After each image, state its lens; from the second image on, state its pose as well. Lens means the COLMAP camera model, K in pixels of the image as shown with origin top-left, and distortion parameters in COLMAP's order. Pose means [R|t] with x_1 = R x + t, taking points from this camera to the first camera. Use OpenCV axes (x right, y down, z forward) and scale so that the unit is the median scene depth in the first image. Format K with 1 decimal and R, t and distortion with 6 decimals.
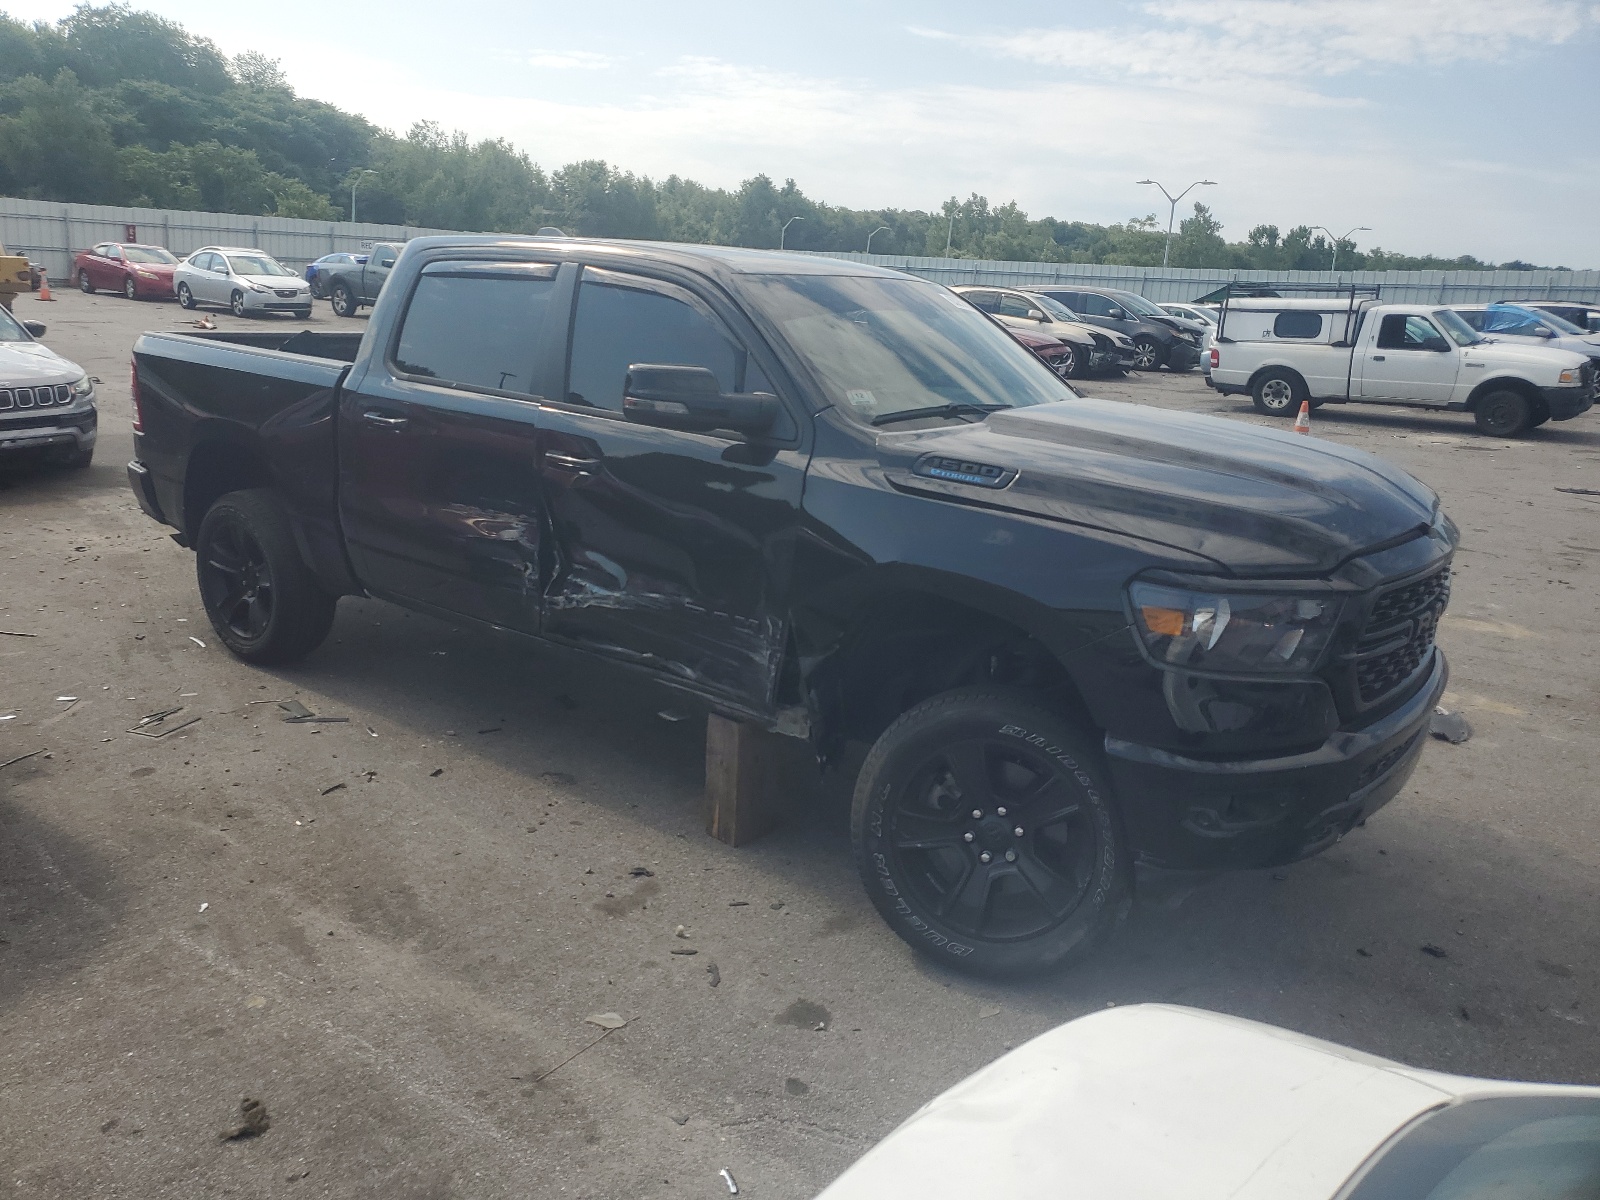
lens RADIAL K [[1306.8, 0, 800.0], [0, 1306.8, 600.0], [0, 0, 1]] dist [-0.006327, 0.034677]
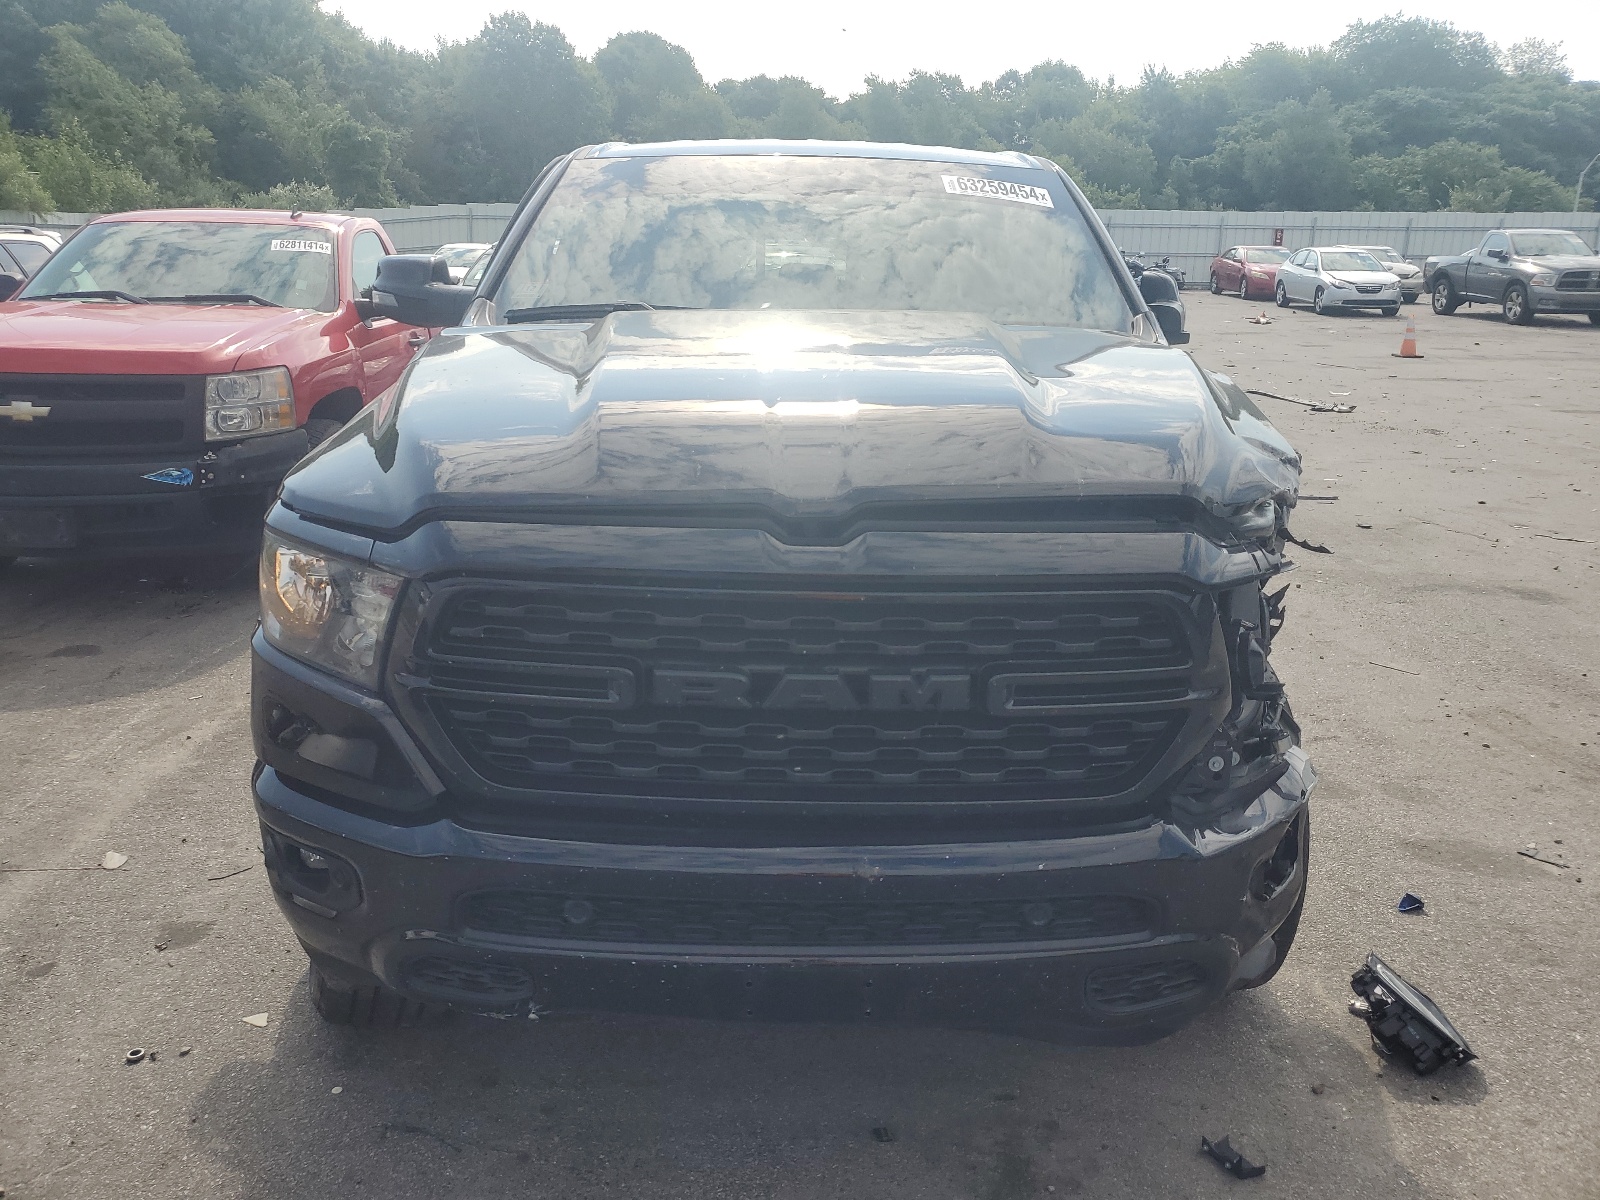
lens RADIAL K [[1306.8, 0, 800.0], [0, 1306.8, 600.0], [0, 0, 1]] dist [-0.006327, 0.034677]
pose [[0.570118, 0.171237, -0.803519, 0.110290], [-0.184598, 0.979729, 0.077812, -0.007930], [0.800555, 0.103966, 0.590172, 0.089251]]
